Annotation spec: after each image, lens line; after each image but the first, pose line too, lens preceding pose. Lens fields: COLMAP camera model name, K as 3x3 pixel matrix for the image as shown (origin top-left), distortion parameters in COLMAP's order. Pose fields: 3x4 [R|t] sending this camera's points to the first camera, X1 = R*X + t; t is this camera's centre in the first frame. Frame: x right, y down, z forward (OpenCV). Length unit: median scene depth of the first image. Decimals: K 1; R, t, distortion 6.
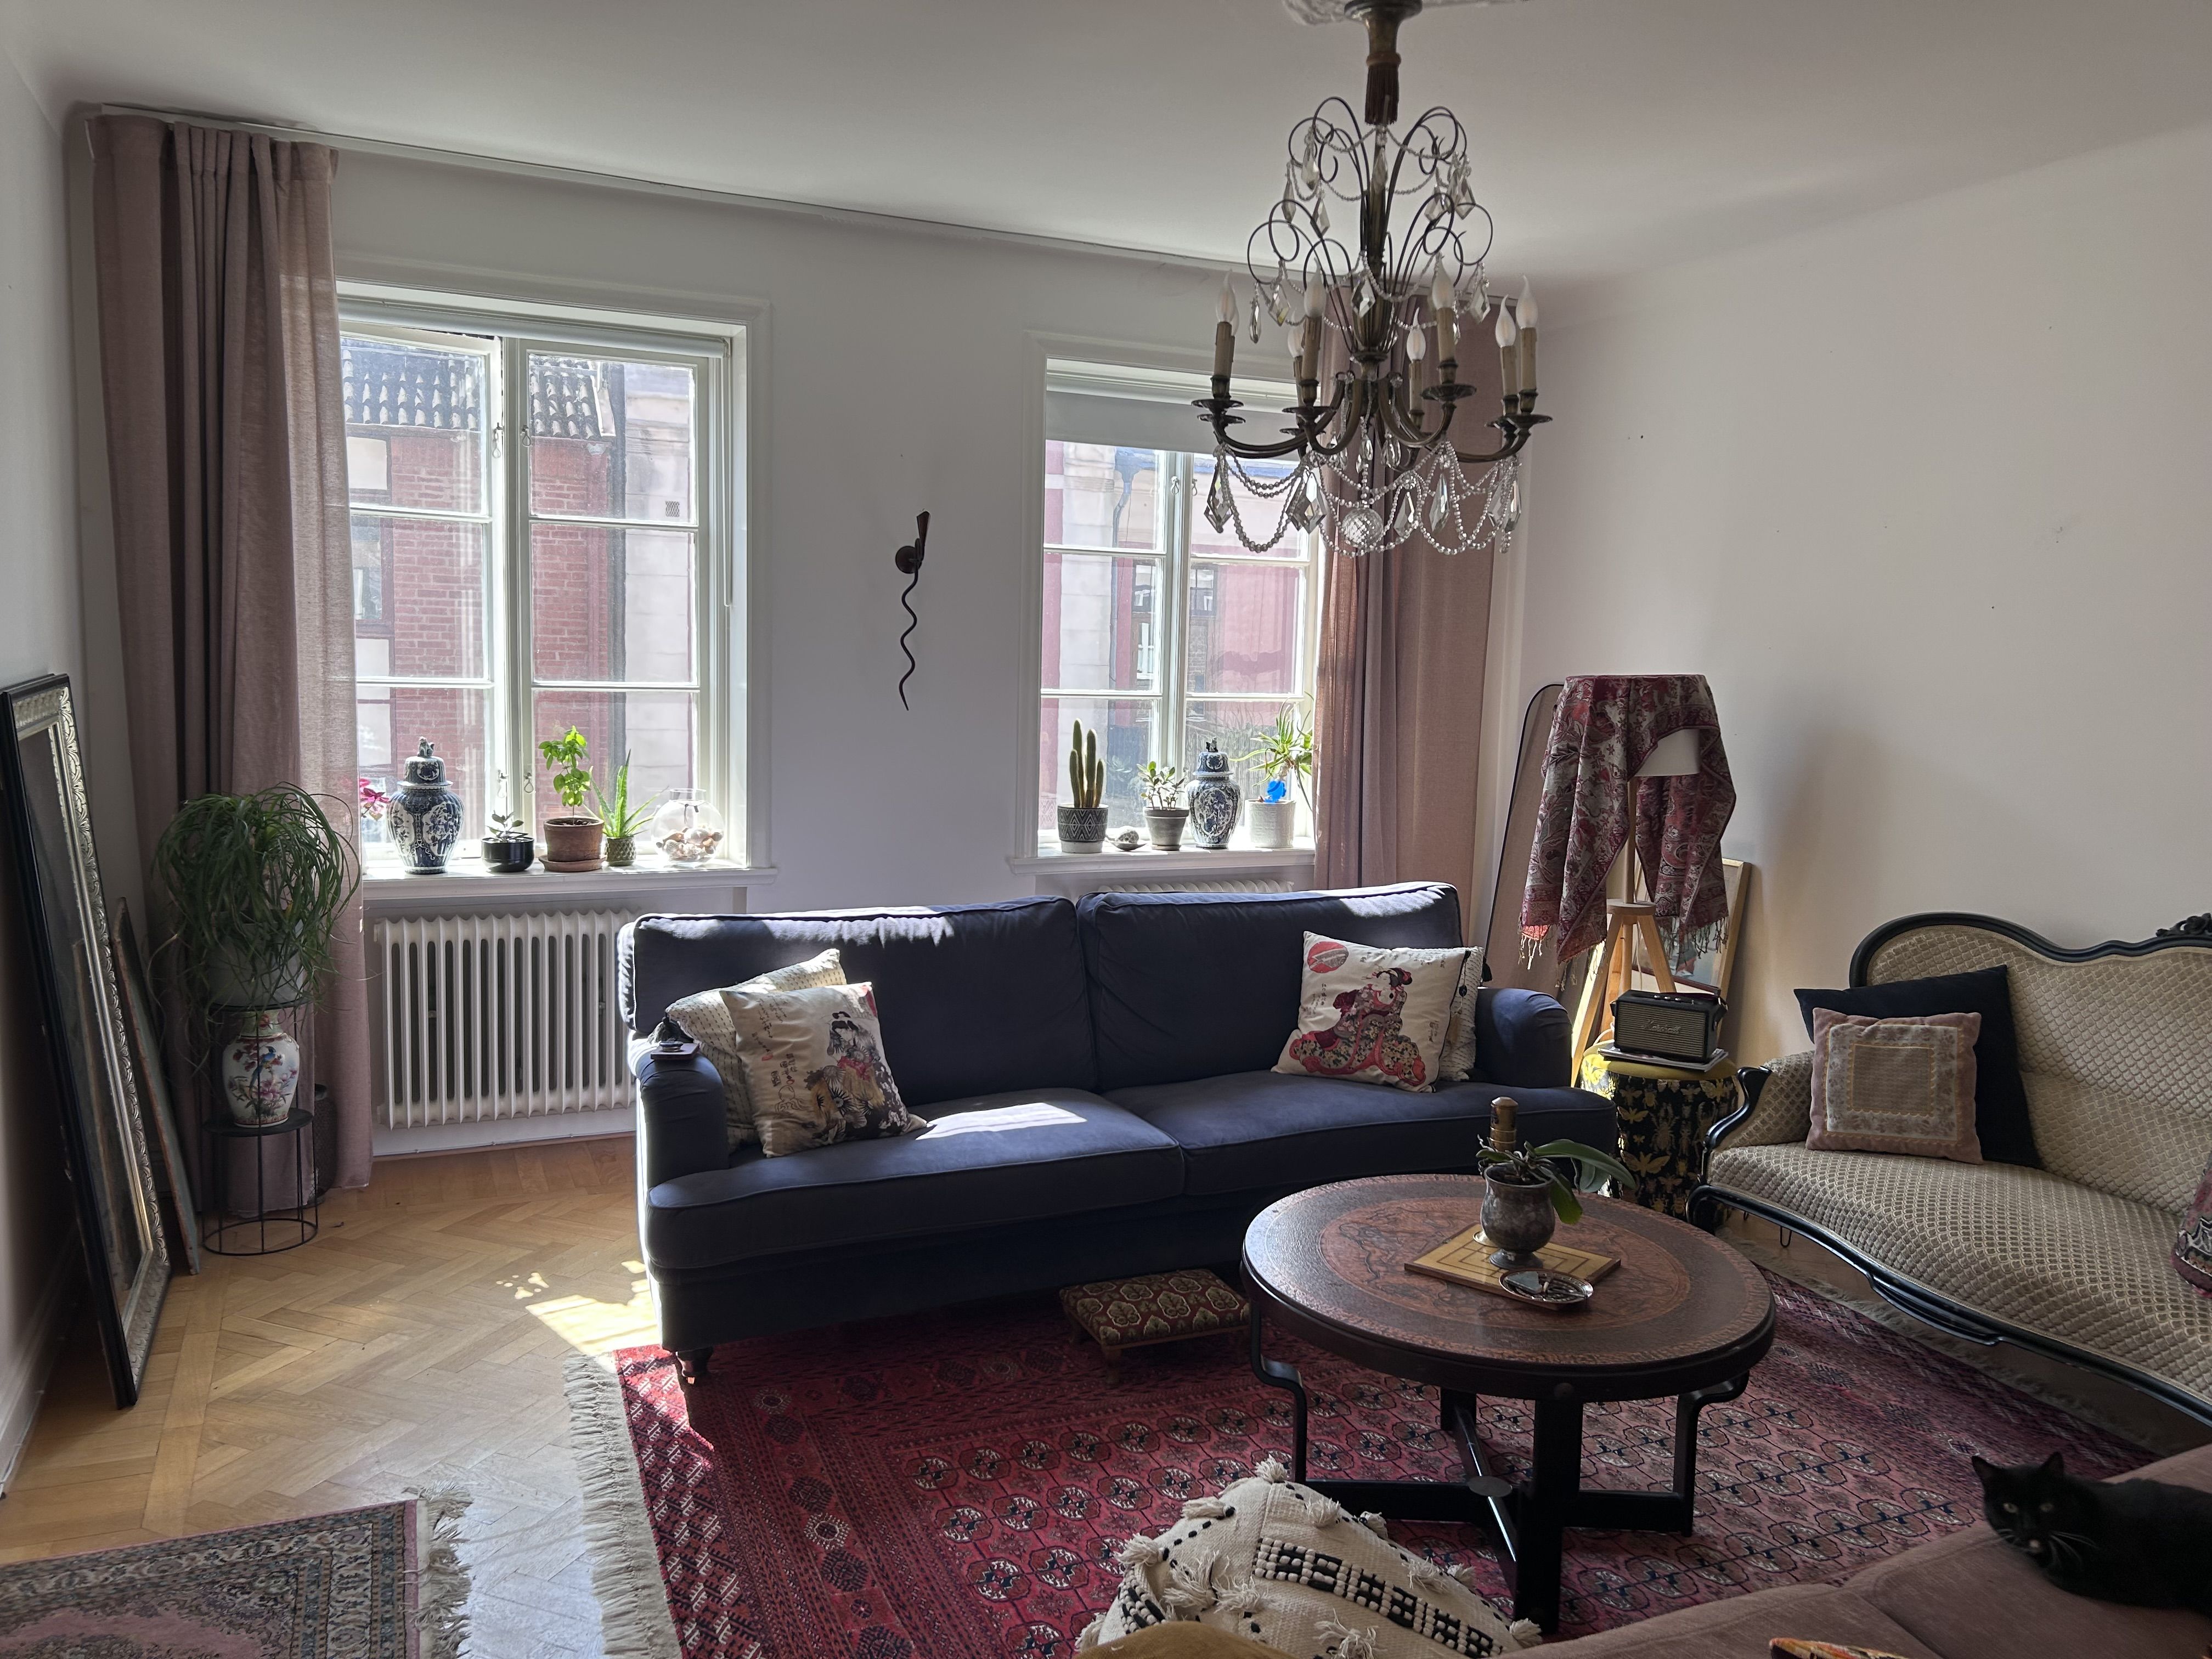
lens RADIAL K [[1681.6, 0, 1170.0], [0, 1681.6, 827.5], [0, 0, 1]] dist [0.052270, -0.007150]
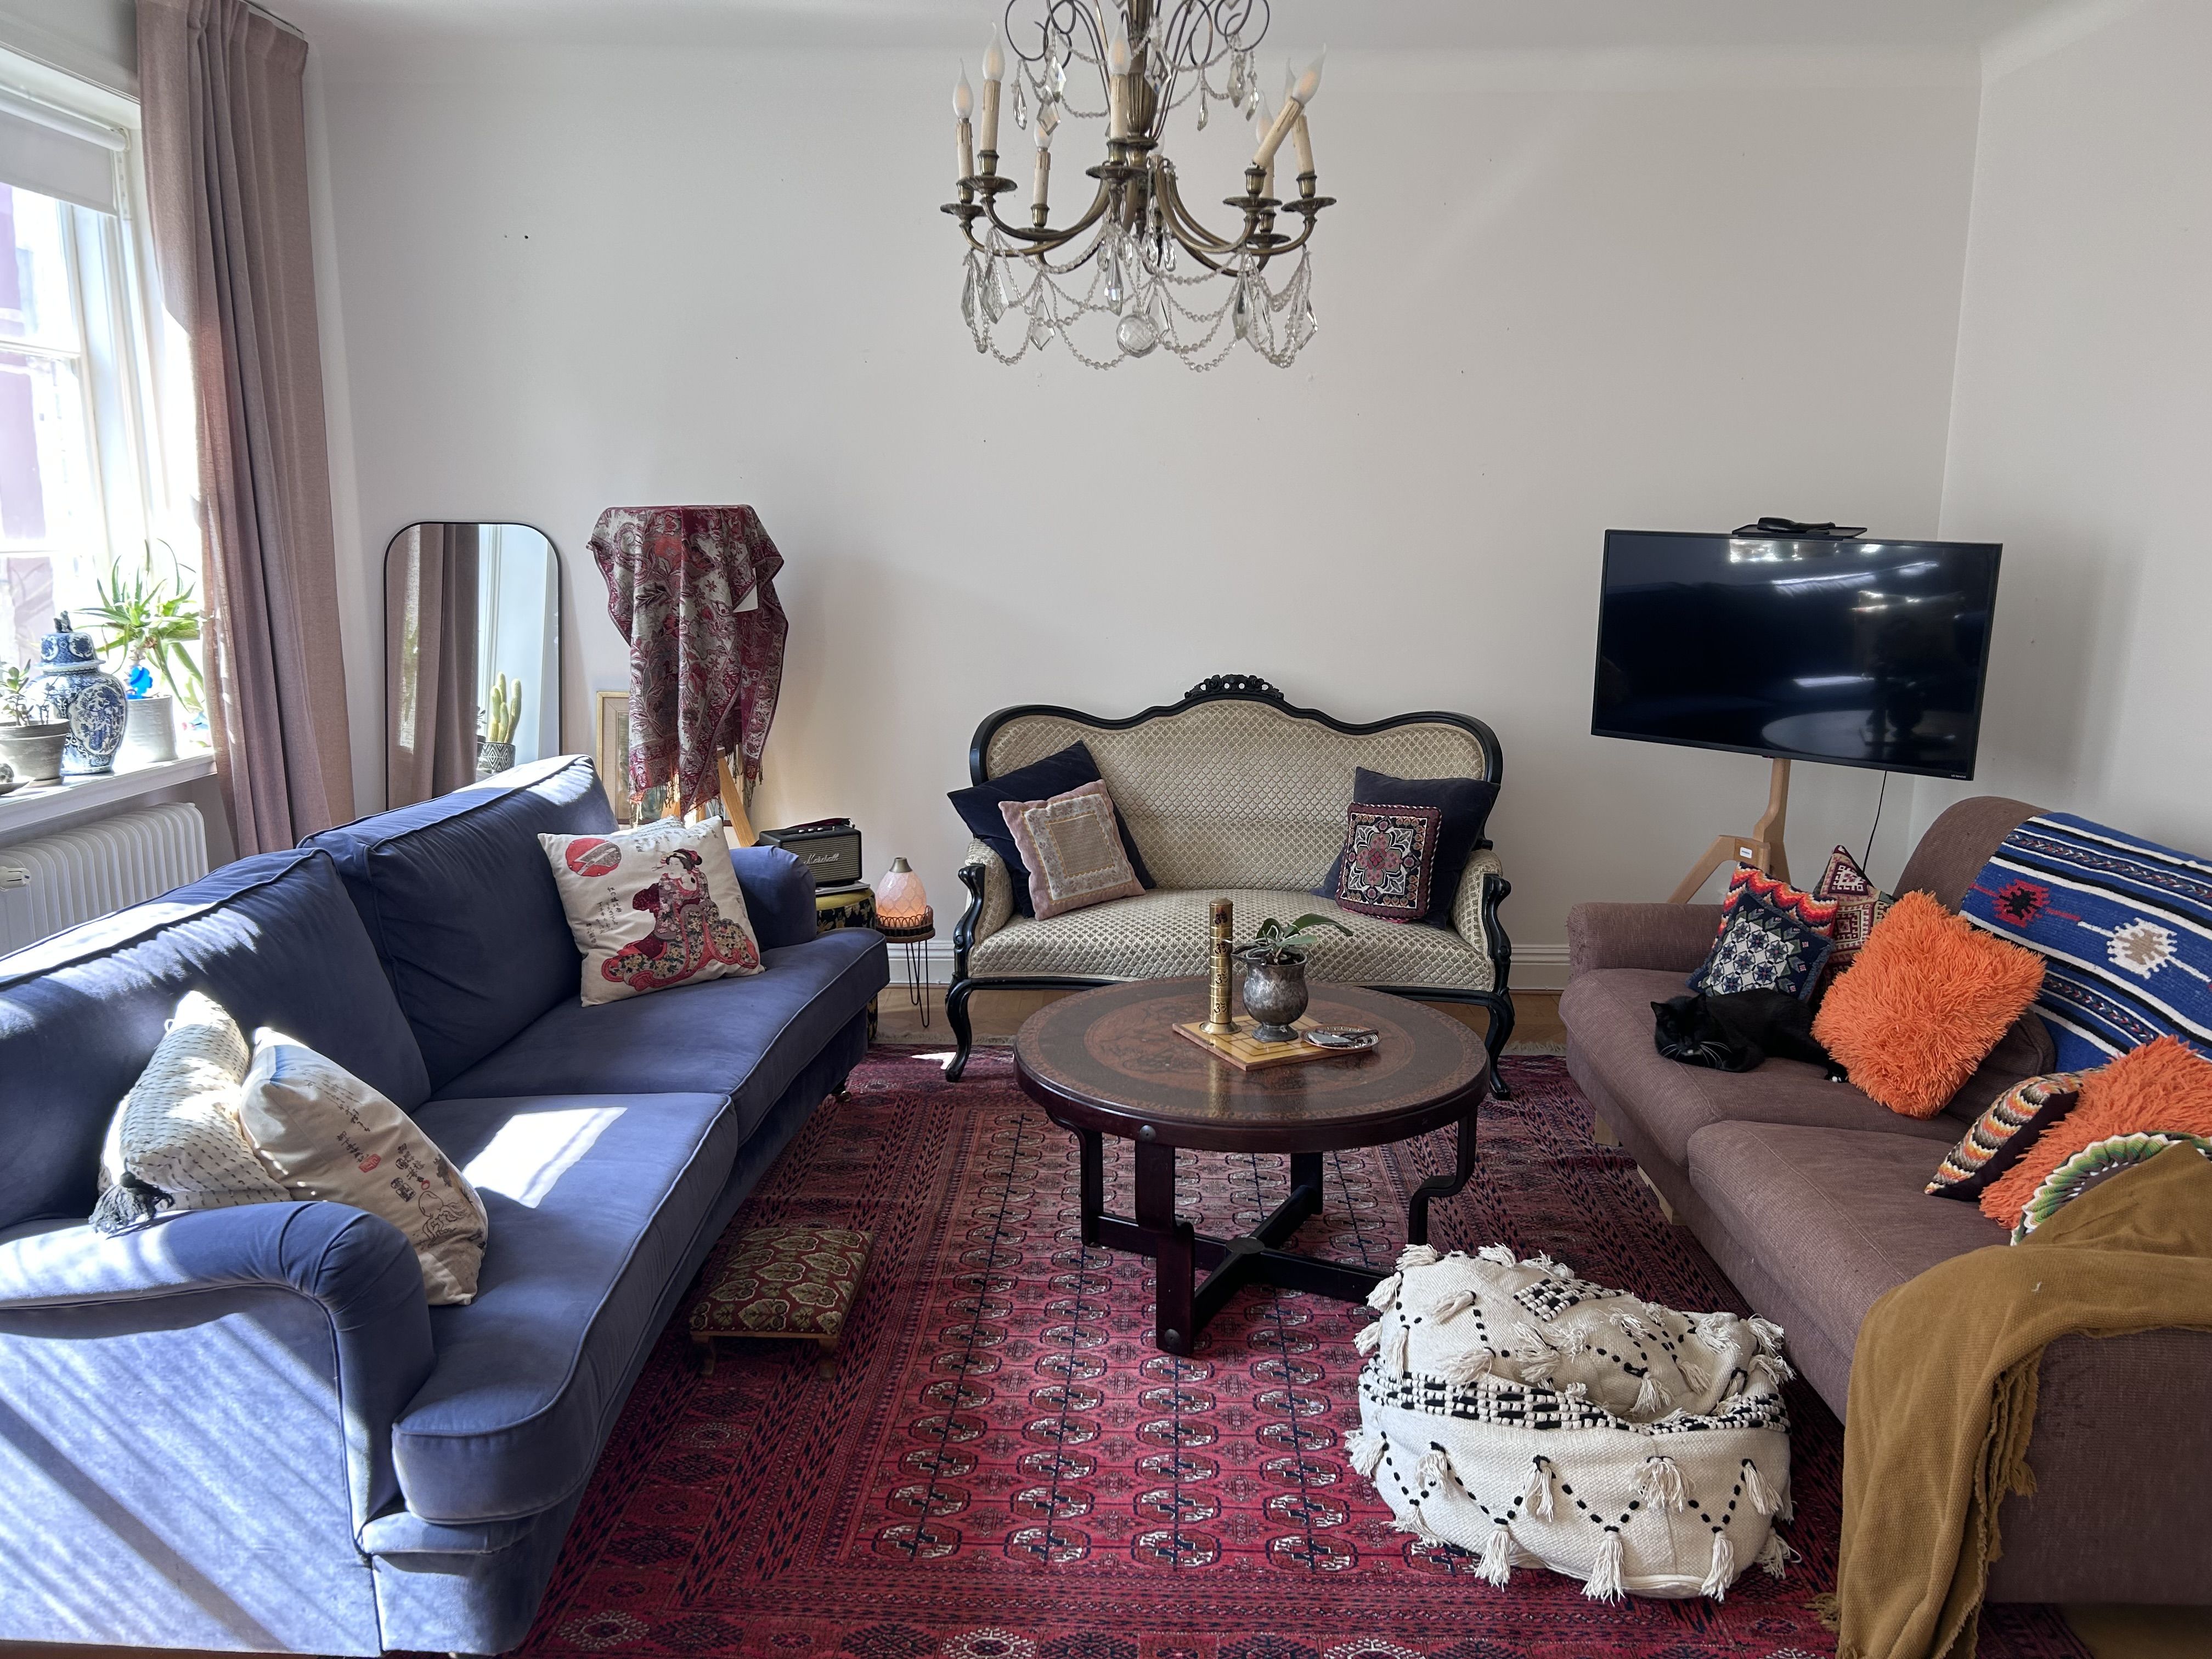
lens RADIAL K [[1681.6, 0, 1106.9], [0, 1681.6, 822.2], [0, 0, 1]] dist [0.052270, -0.007150]
pose [[0.434158, -0.185136, 0.881607, -0.540370], [0.103156, 0.982434, 0.155509, -0.043663], [-0.894911, 0.023427, 0.445629, 0.415196]]
